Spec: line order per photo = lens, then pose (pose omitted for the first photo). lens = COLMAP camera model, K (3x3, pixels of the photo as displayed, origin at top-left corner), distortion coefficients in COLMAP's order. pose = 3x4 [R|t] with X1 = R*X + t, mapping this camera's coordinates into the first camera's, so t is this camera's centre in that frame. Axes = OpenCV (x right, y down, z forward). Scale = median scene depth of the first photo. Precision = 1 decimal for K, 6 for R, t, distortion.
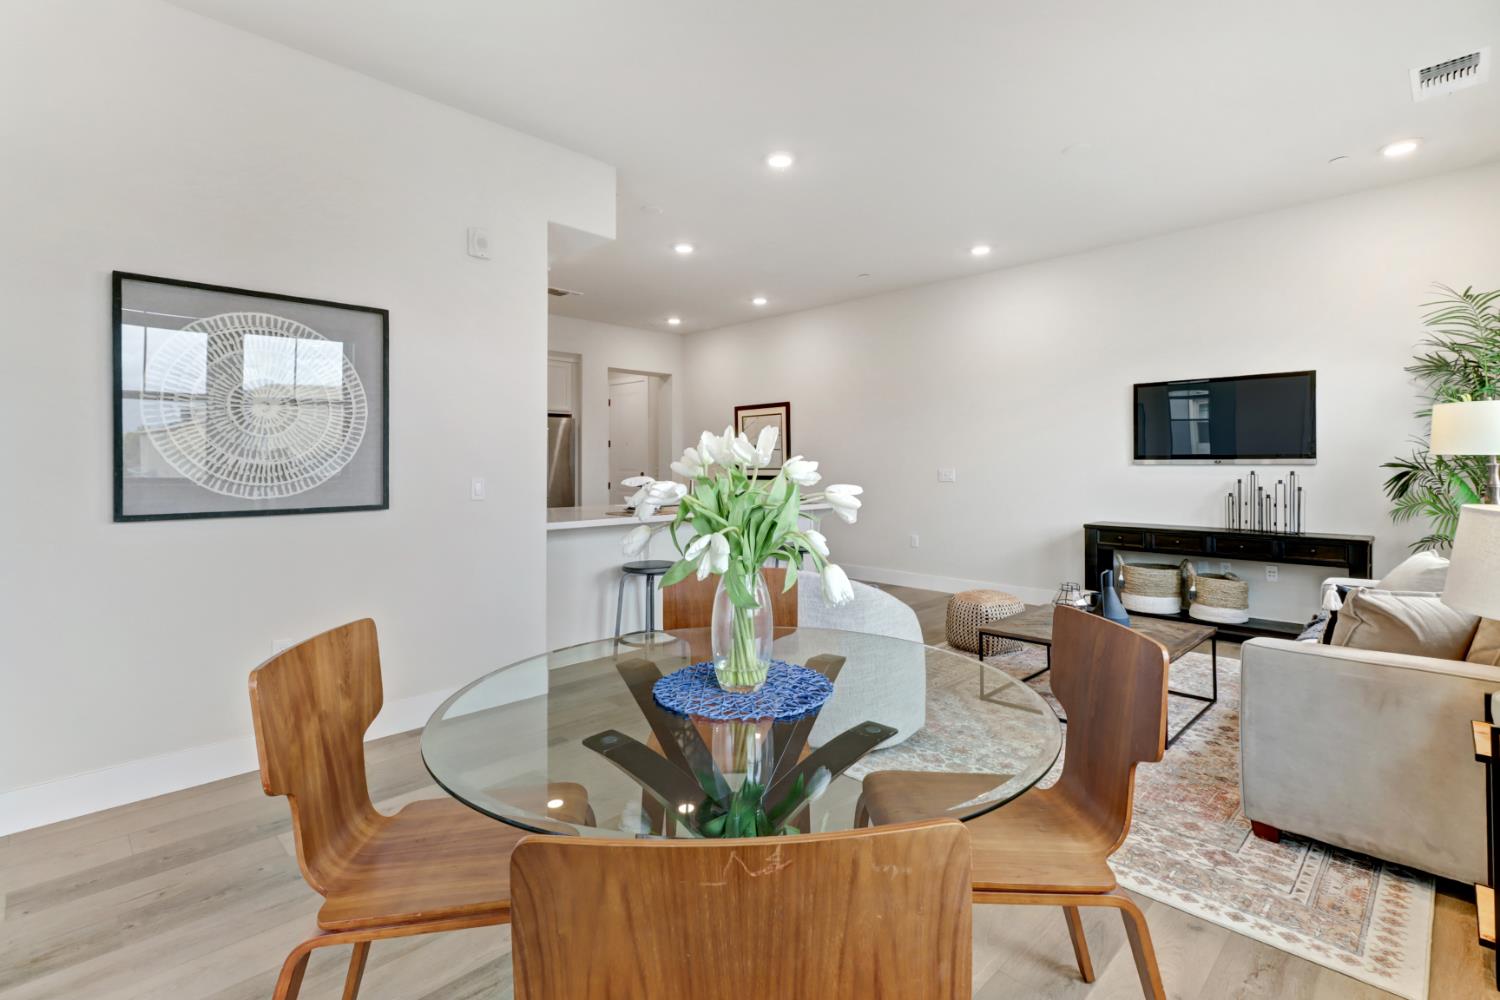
lens RADIAL K [[697.3, 0, 750.9], [0, 697.3, 479.5], [0, 0, 1]] dist [0.020105, -0.000593]
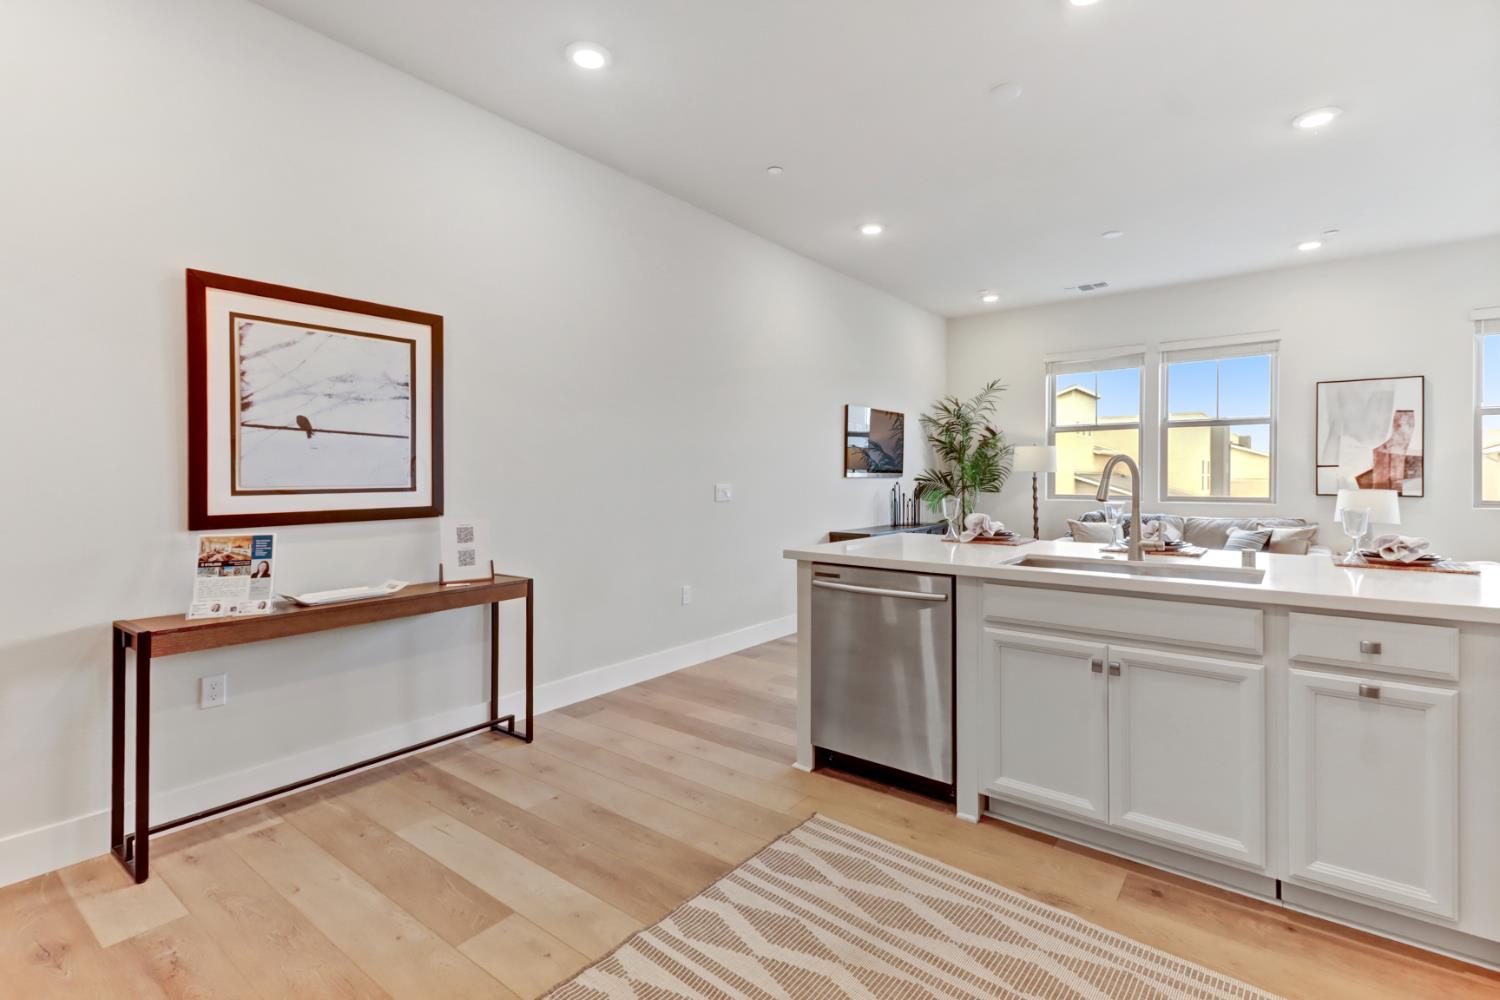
lens RADIAL K [[697.3, 0, 750.9], [0, 697.3, 479.5], [0, 0, 1]] dist [0.020105, -0.000593]
pose [[-0.140515, -0.004546, 0.990068, -0.590934], [0.021049, 0.999750, 0.007578, -0.033271], [-0.989855, 0.021905, -0.140384, 1.481112]]
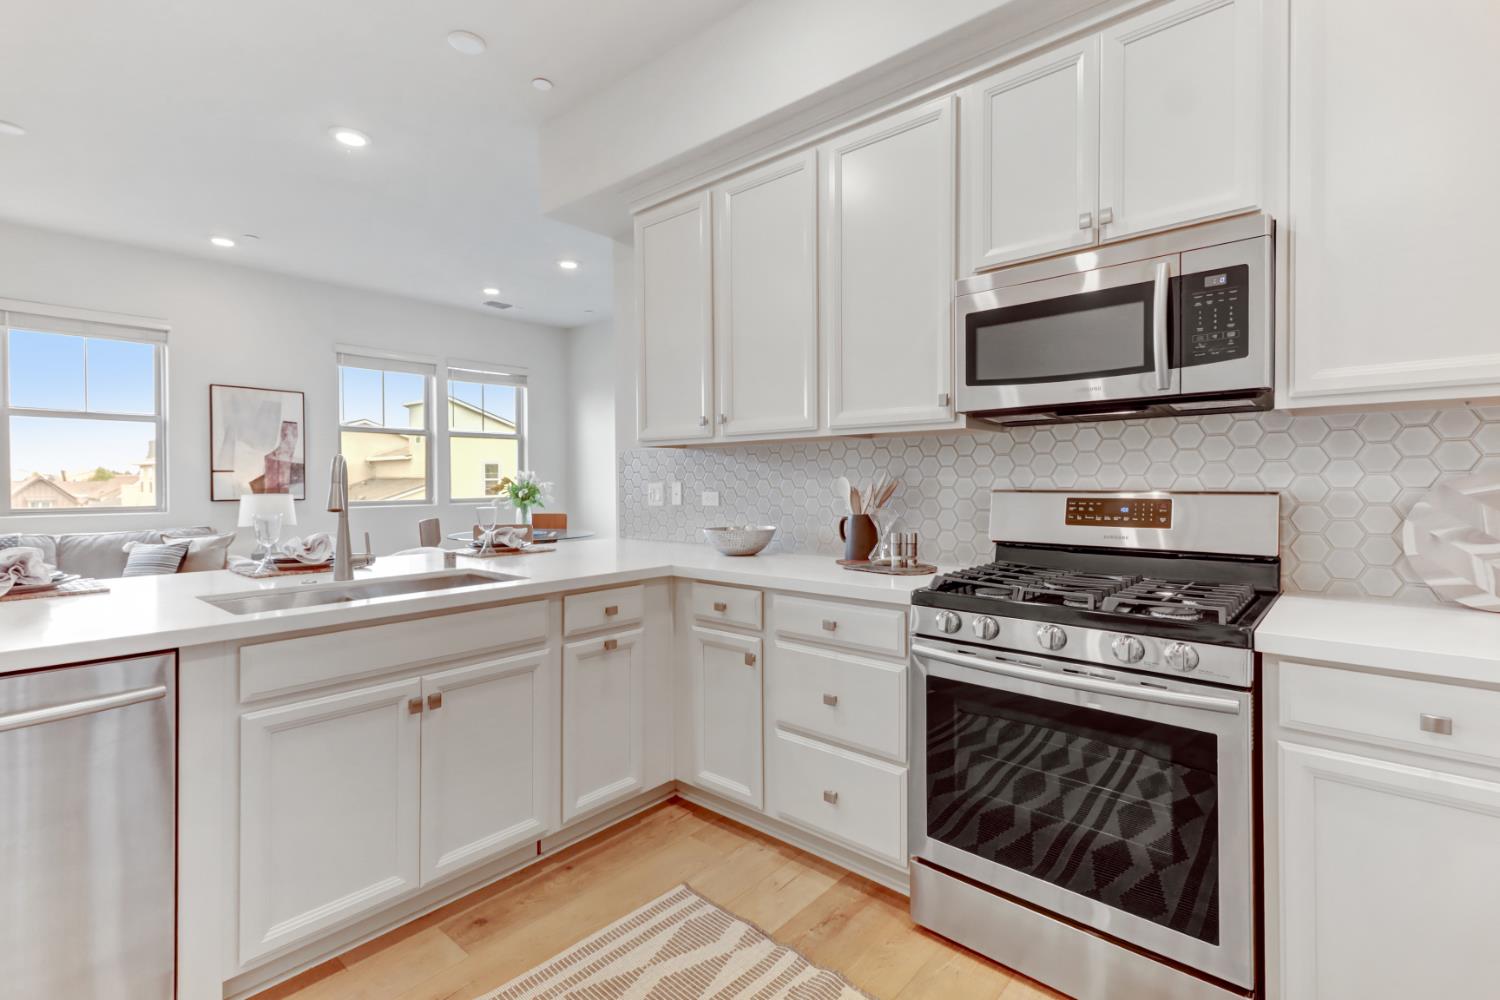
lens RADIAL K [[693.3, 0, 761.2], [0, 693.3, 486.4], [0, 0, 1]] dist [0.020903, -0.000333]
pose [[-0.996049, 0.003736, -0.088727, -0.328059], [0.001141, 0.999571, 0.029281, -0.034407], [0.088798, 0.029064, -0.995626, 1.589067]]
